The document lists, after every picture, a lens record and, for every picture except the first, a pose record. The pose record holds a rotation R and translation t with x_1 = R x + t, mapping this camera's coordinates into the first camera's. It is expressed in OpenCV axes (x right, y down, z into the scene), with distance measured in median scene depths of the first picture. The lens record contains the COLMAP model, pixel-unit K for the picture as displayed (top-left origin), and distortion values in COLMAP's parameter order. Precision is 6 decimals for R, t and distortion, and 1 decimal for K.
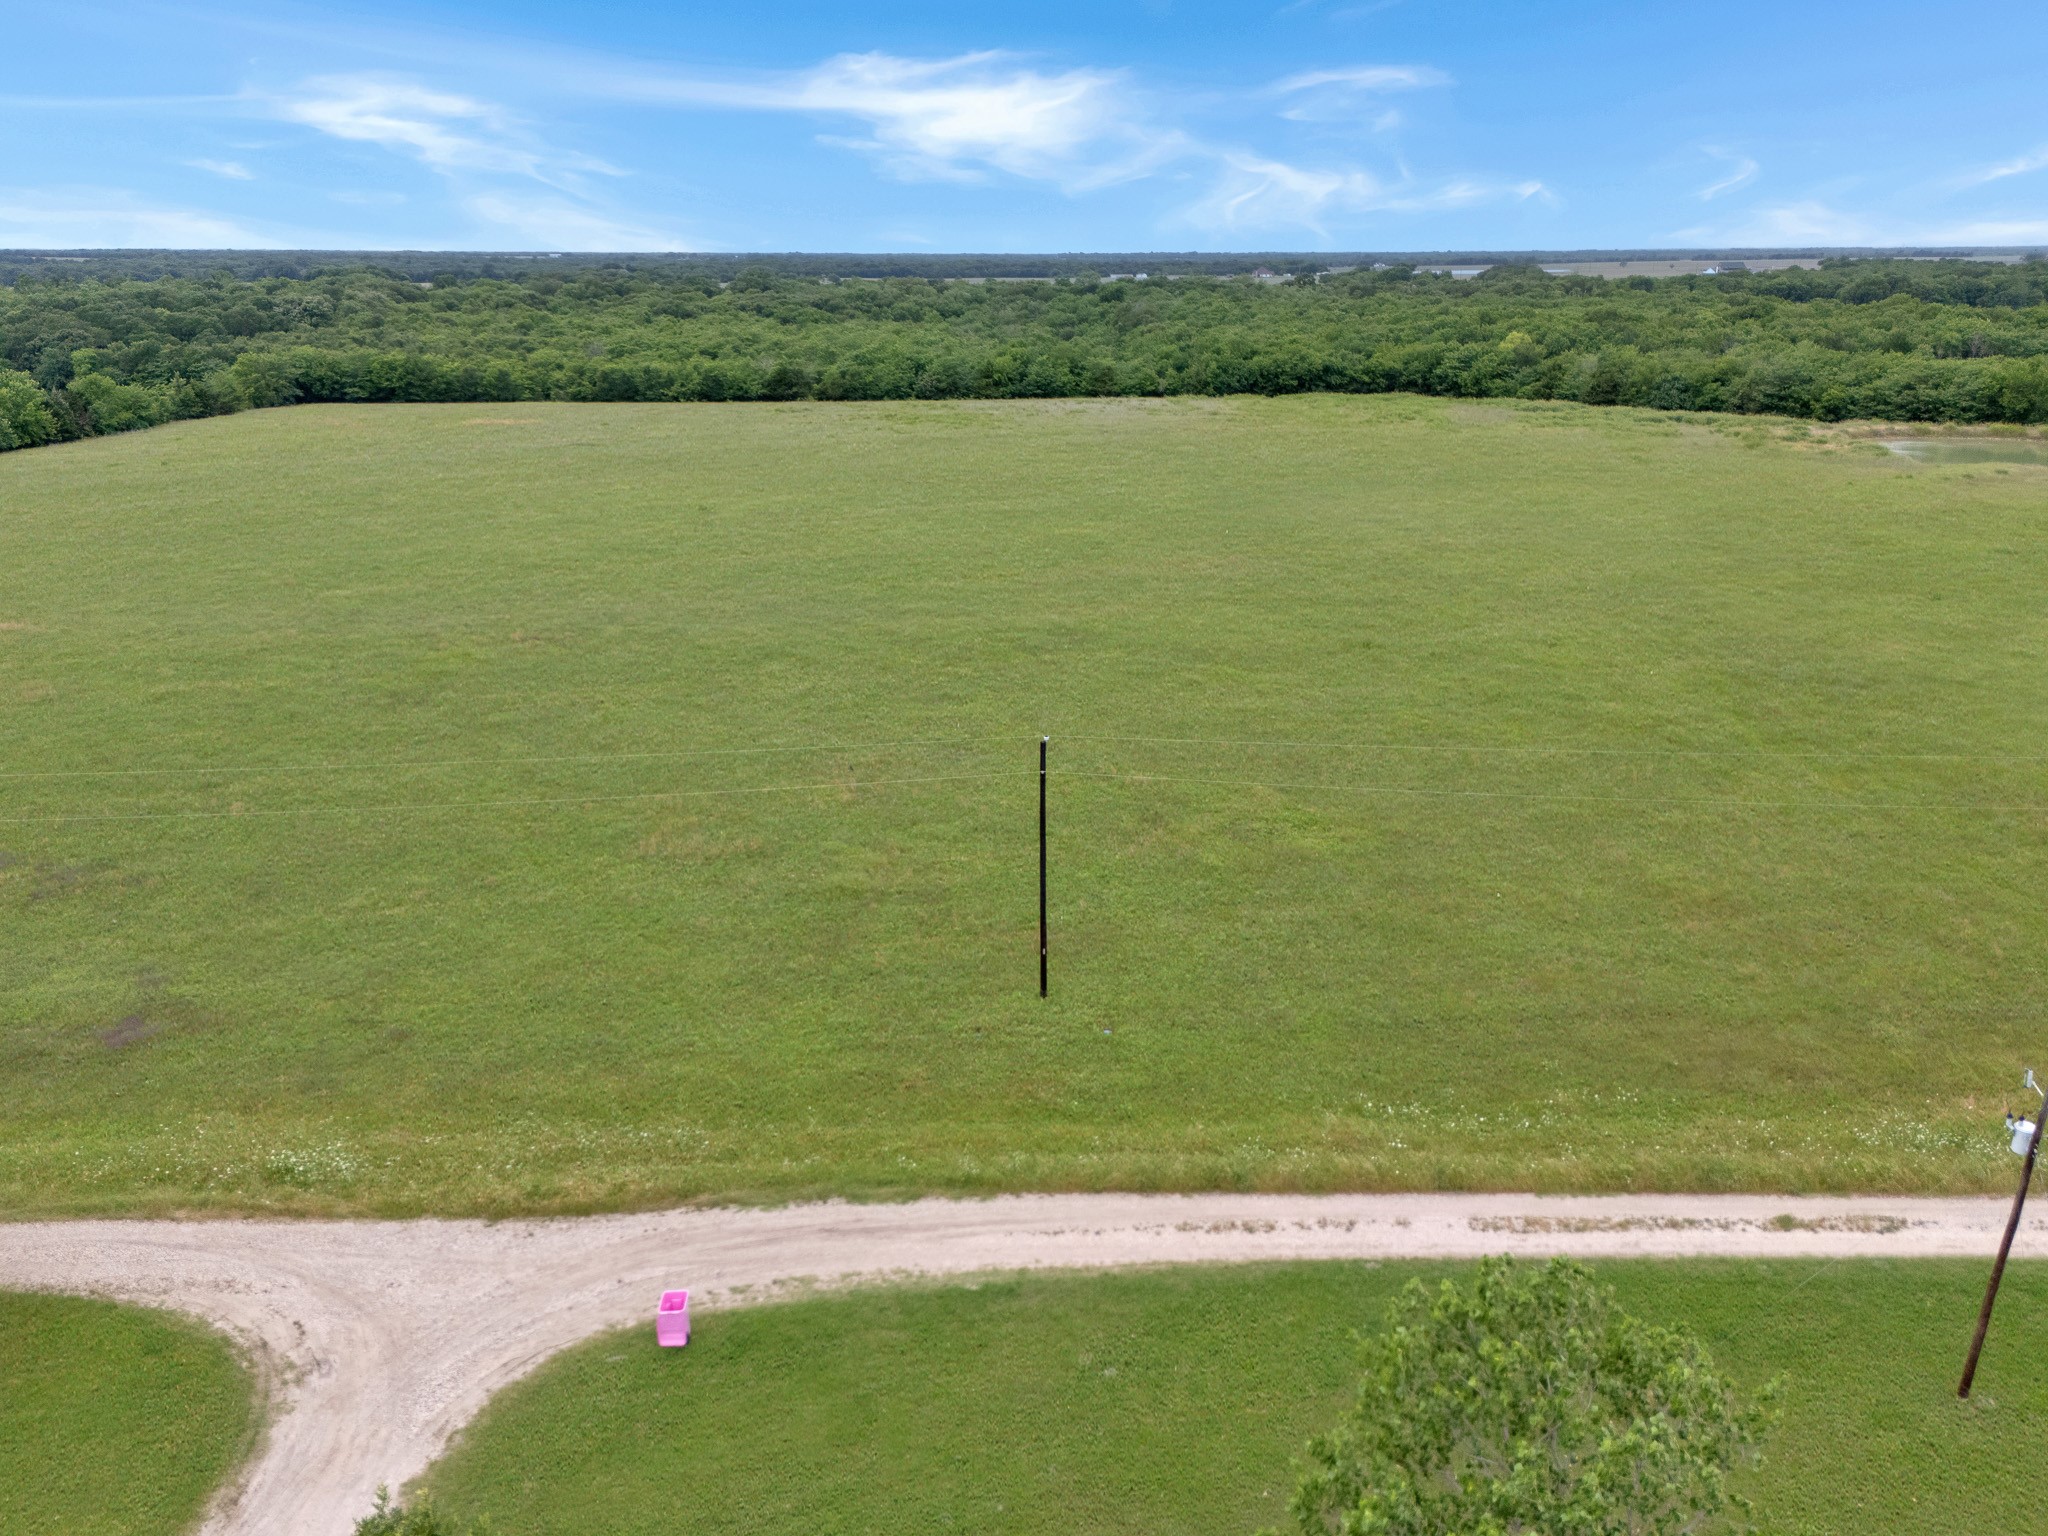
lens RADIAL K [[1514.7, 0, 1045.4], [0, 1514.7, 828.6], [0, 0, 1]] dist [0.083354, -0.080826]
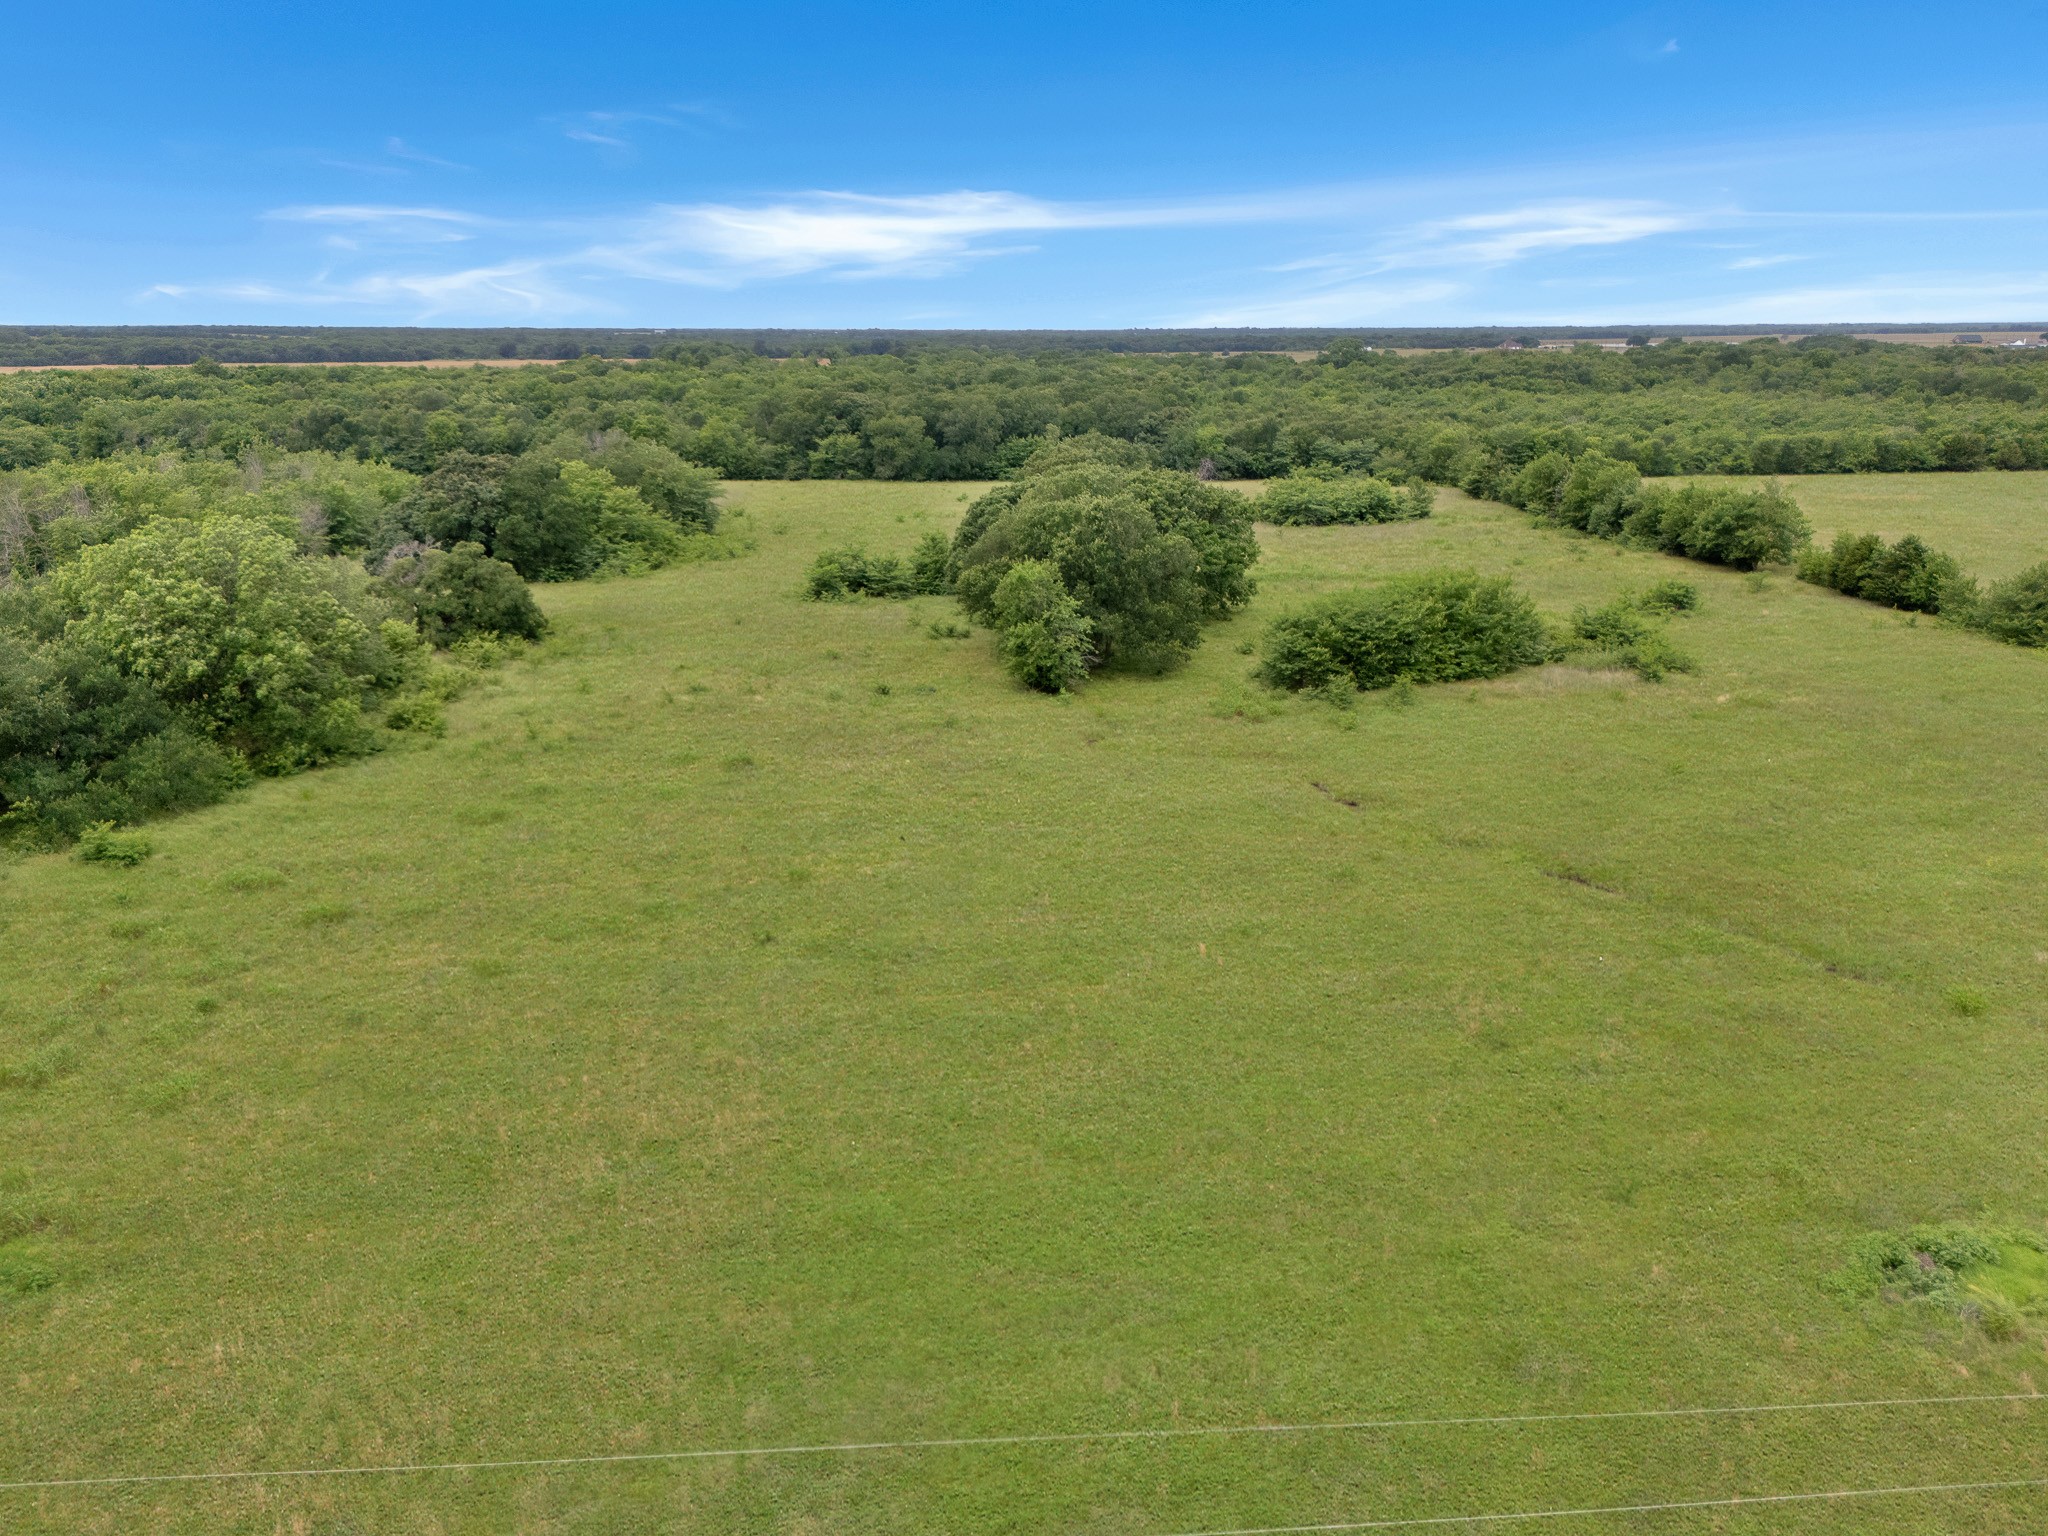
lens RADIAL K [[1514.7, 0, 1029.4], [0, 1514.7, 781.9], [0, 0, 1]] dist [0.083354, -0.080826]
pose [[0.999984, 0.001505, -0.005450, -0.726093], [-0.001888, 0.997478, -0.070958, -0.024643], [0.005329, 0.070967, 0.997464, 0.076140]]
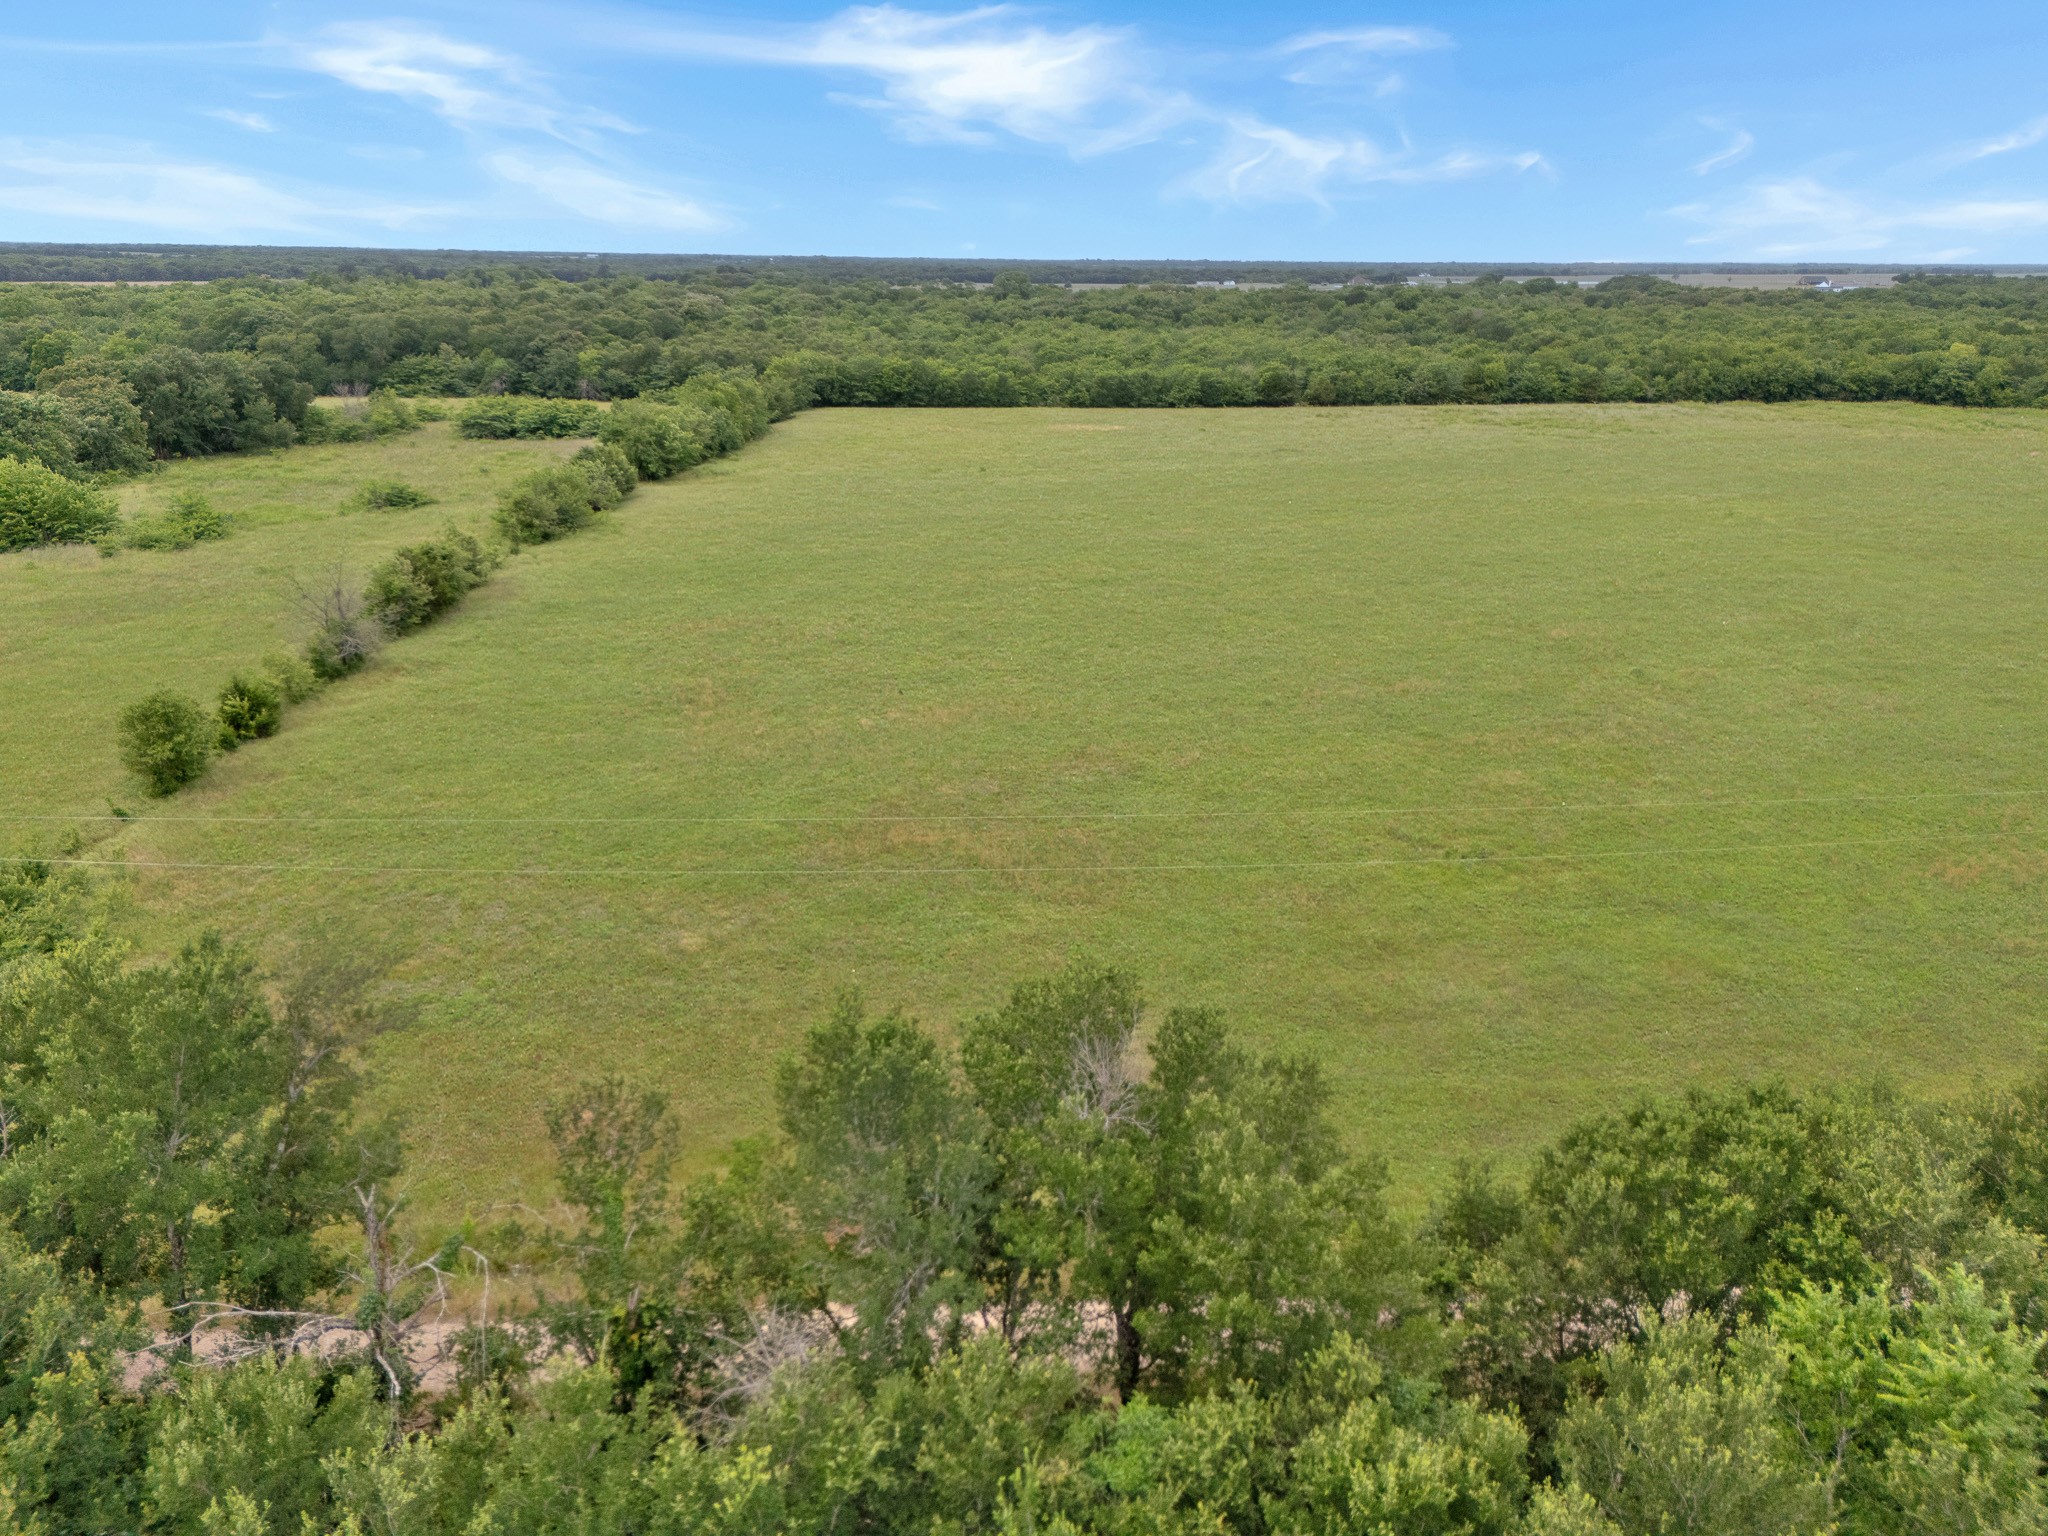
lens RADIAL K [[1514.7, 0, 1042.5], [0, 1514.7, 769.7], [0, 0, 1]] dist [0.083354, -0.080826]
pose [[0.999893, 0.008982, 0.011548, -0.333936], [-0.008549, 0.999278, -0.037019, -0.001510], [-0.011872, 0.036916, 0.999248, 0.004948]]
